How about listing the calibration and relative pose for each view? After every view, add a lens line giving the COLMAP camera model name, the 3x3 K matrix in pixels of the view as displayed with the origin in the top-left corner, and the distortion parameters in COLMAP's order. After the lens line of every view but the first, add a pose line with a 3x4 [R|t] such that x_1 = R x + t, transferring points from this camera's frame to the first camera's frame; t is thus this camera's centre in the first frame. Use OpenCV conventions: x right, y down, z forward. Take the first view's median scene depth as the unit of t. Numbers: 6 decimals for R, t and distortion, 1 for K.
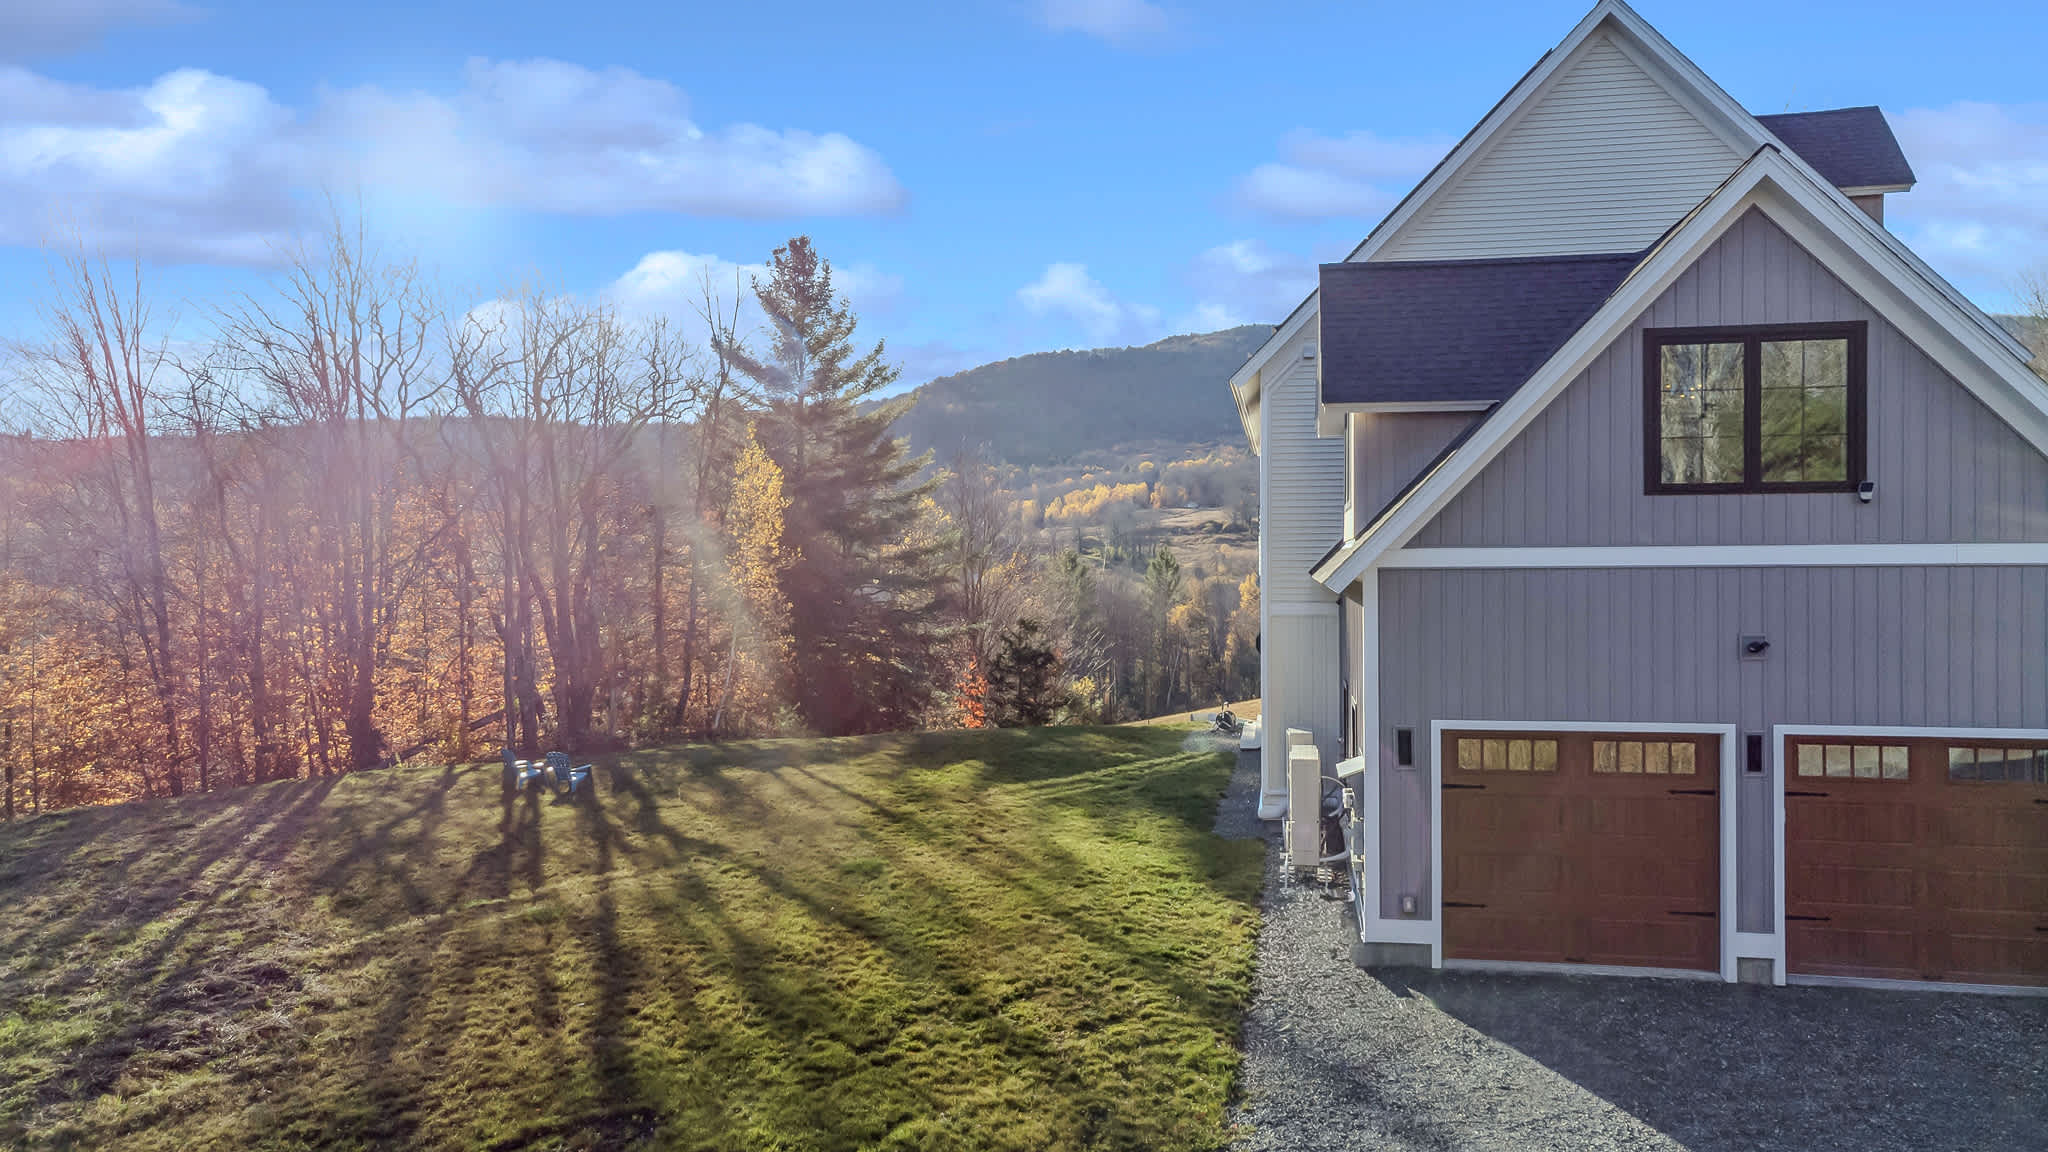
lens RADIAL K [[1514.1, 0, 1008.4], [0, 1514.1, 597.6], [0, 0, 1]] dist [-0.001190, 0.055260]
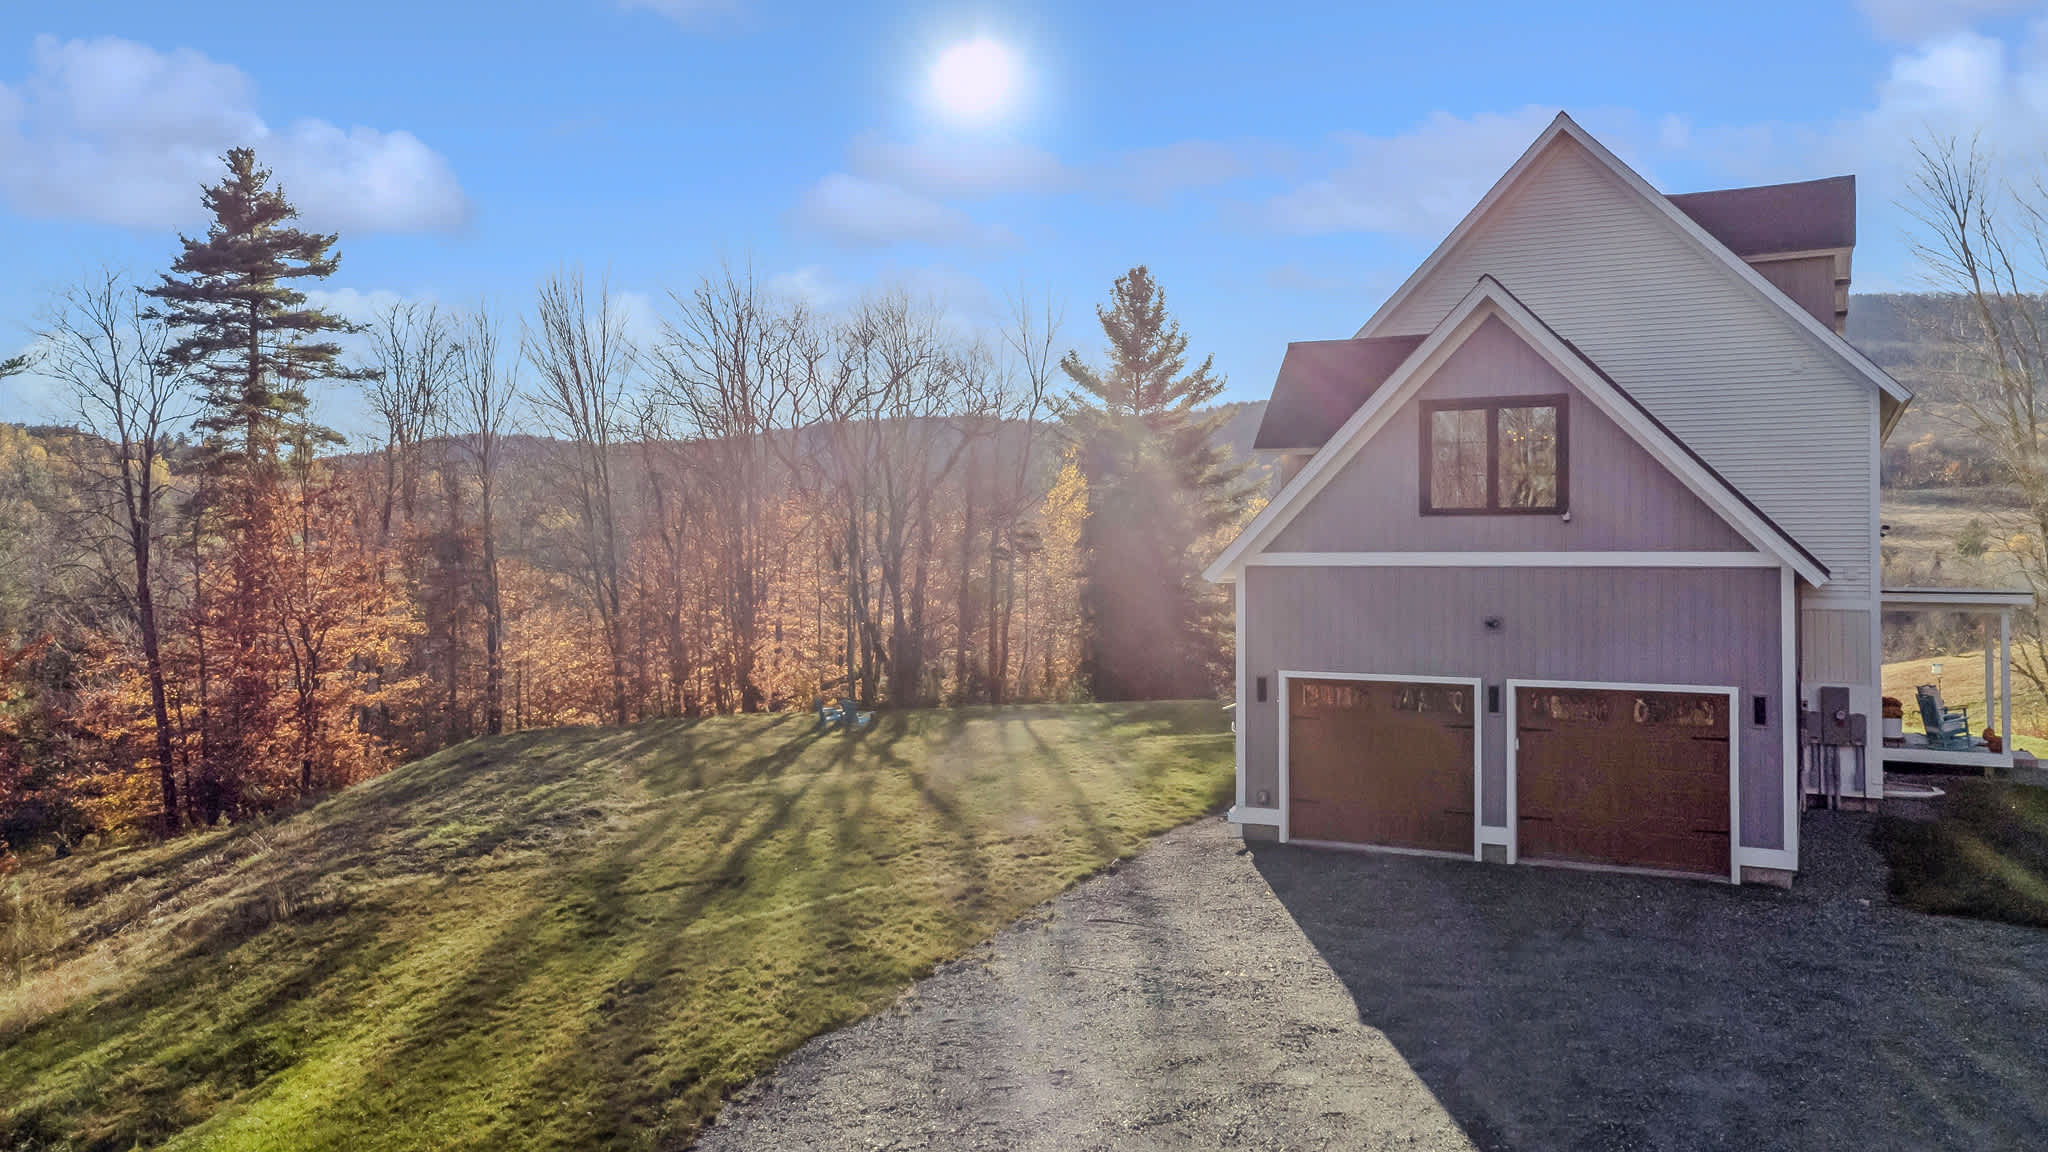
lens RADIAL K [[1514.1, 0, 1009.4], [0, 1514.1, 577.9], [0, 0, 1]] dist [-0.001190, 0.055260]
pose [[0.956956, 0.008943, -0.290096, 0.395234], [-0.011272, 0.999916, -0.006358, 0.003020], [0.290015, 0.009354, 0.956976, -0.406999]]
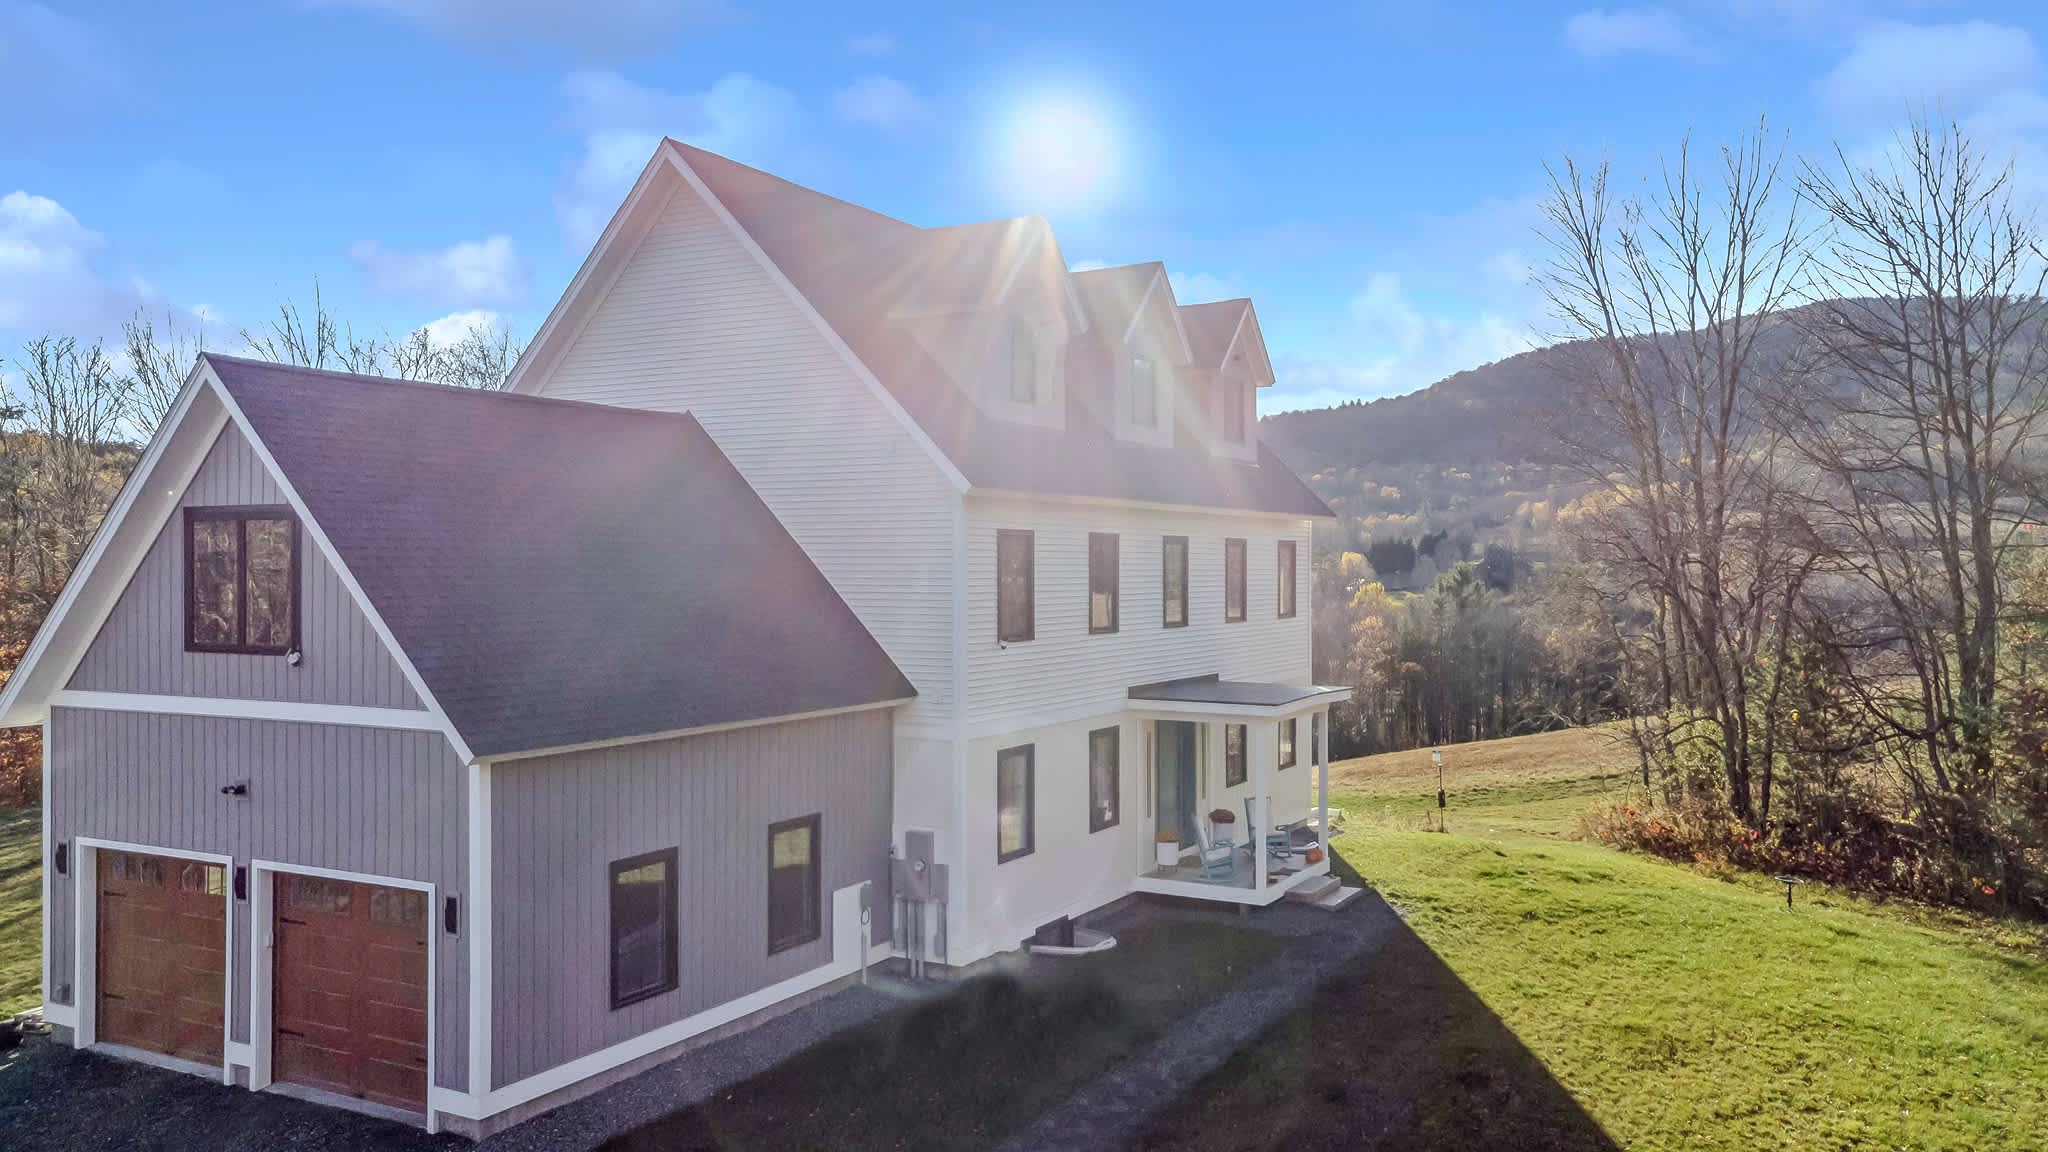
lens RADIAL K [[1514.1, 0, 1040.7], [0, 1514.1, 607.8], [0, 0, 1]] dist [-0.001190, 0.055260]
pose [[0.948115, 0.007305, -0.317844, 1.197006], [-0.005767, 0.999967, 0.005779, -0.095585], [0.317875, -0.003646, 0.948125, 0.096880]]
